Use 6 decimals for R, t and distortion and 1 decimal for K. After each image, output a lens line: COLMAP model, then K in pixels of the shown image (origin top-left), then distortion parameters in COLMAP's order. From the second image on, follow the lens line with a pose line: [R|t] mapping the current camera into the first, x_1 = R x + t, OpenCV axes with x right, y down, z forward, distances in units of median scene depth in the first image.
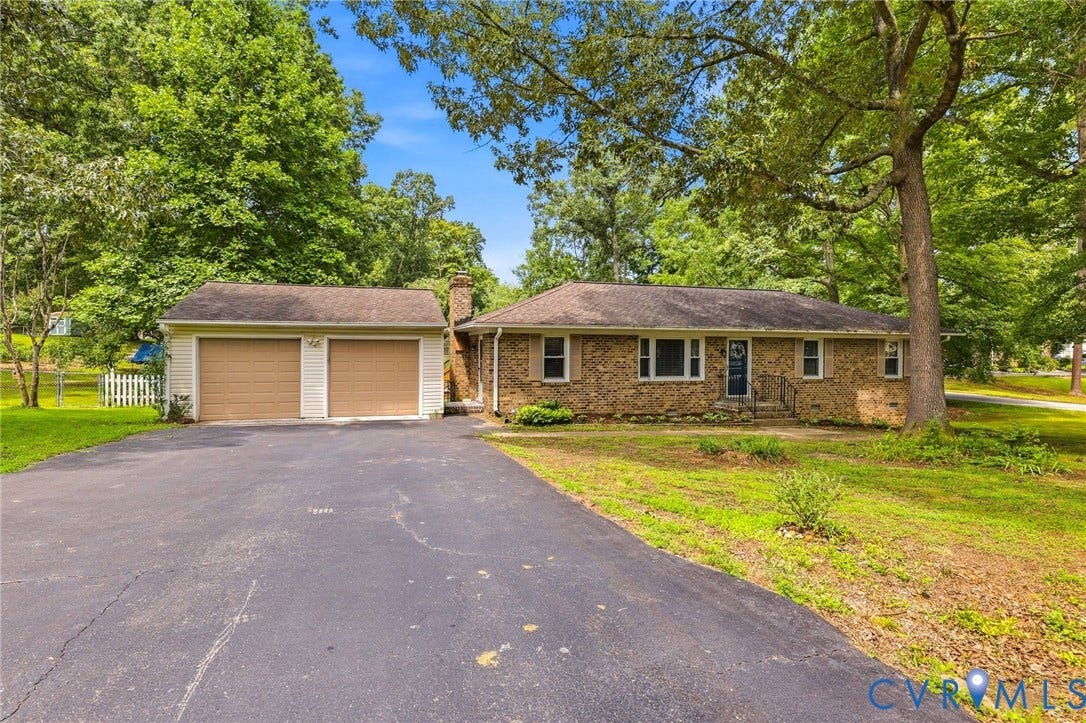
lens RADIAL K [[565.8, 0, 535.5], [0, 565.8, 355.1], [0, 0, 1]] dist [0.007432, -0.000117]
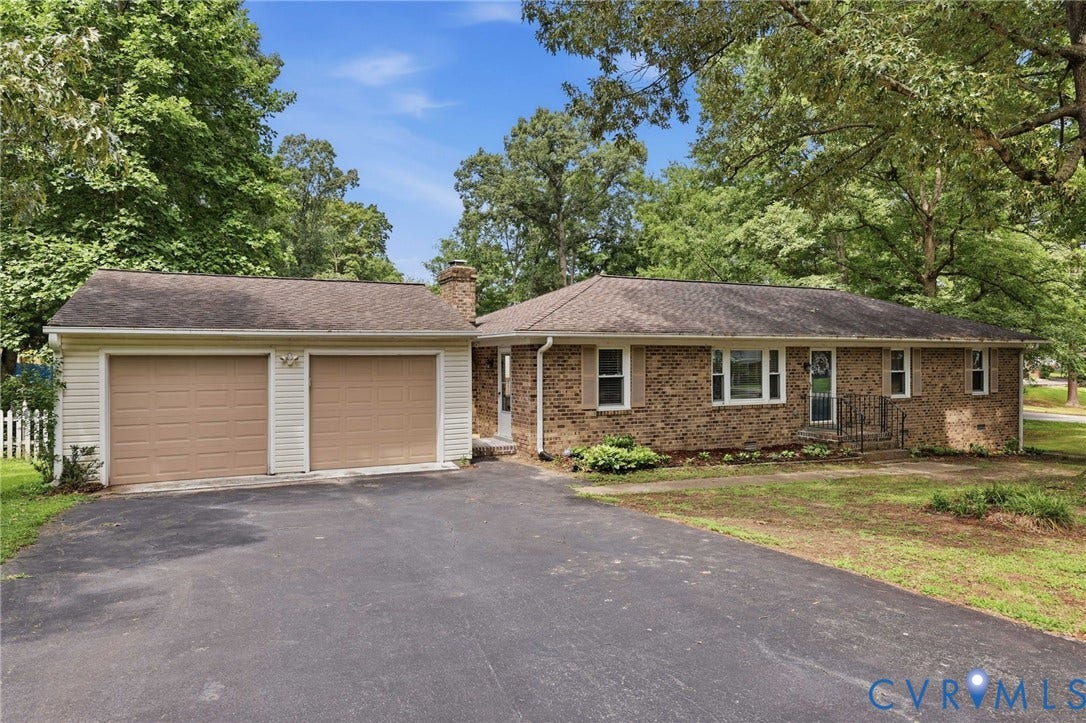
lens RADIAL K [[672.2, 0, 534.4], [0, 672.2, 359.3], [0, 0, 1]] dist [0.016151, -0.000354]
pose [[0.988659, -0.010497, 0.149811, -0.180076], [0.012270, 0.999865, -0.010916, -0.009416], [-0.149676, 0.012630, 0.988654, 0.133791]]
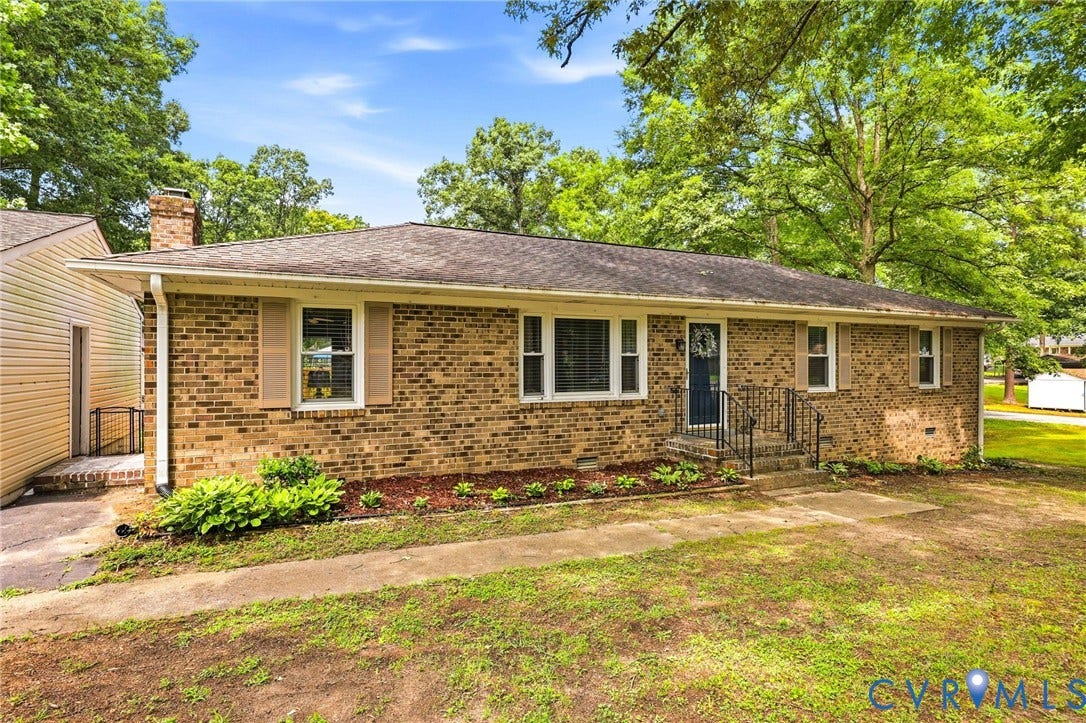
lens RADIAL K [[569.7, 0, 535.0], [0, 569.7, 359.8], [0, 0, 1]] dist [0.007827, 0.000632]
pose [[0.989270, -0.007475, 0.145906, 0.117551], [0.009877, 0.999827, -0.015746, 0.015956], [-0.145763, 0.017018, 0.989173, 0.487551]]
